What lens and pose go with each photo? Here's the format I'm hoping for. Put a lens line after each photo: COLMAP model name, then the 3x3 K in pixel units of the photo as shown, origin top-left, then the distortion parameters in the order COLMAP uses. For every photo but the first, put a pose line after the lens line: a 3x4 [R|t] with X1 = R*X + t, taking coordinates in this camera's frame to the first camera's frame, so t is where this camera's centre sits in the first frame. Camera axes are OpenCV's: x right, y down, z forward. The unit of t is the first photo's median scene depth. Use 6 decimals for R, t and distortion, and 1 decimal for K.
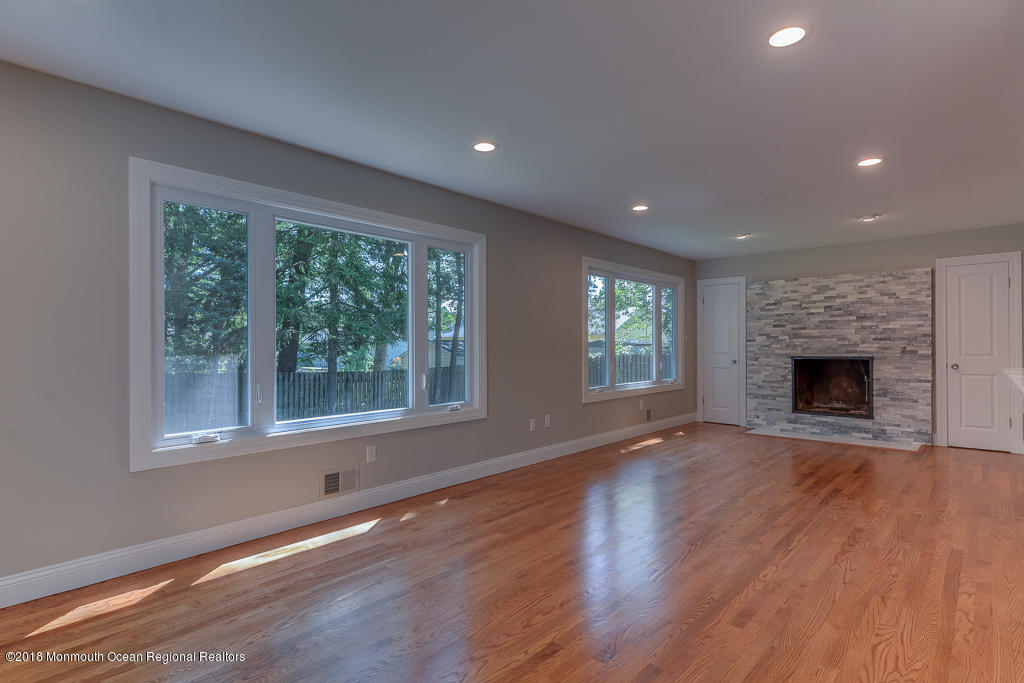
lens RADIAL K [[512.6, 0, 512.0], [0, 512.6, 341.5], [0, 0, 1]] dist [0.000398, -0.000135]
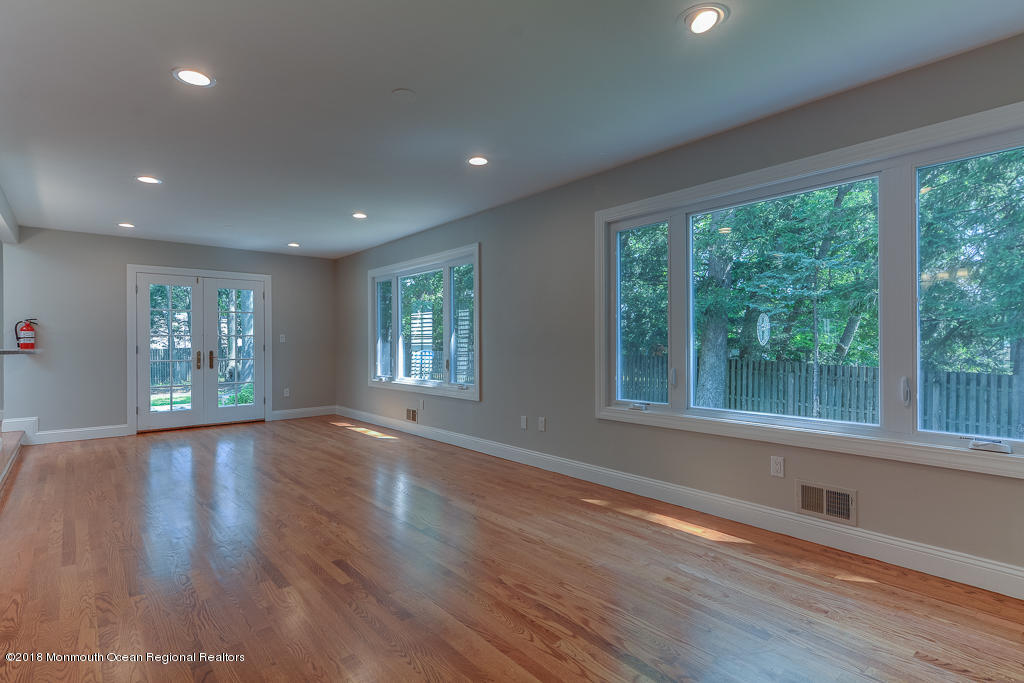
lens RADIAL K [[508.6, 0, 490.2], [0, 508.6, 335.7], [0, 0, 1]] dist [0.019405, -0.000533]
pose [[-0.136317, -0.002111, -0.990663, 0.823986], [0.018860, 0.999811, -0.004725, 0.009127], [0.990486, -0.019328, -0.136251, 0.921137]]
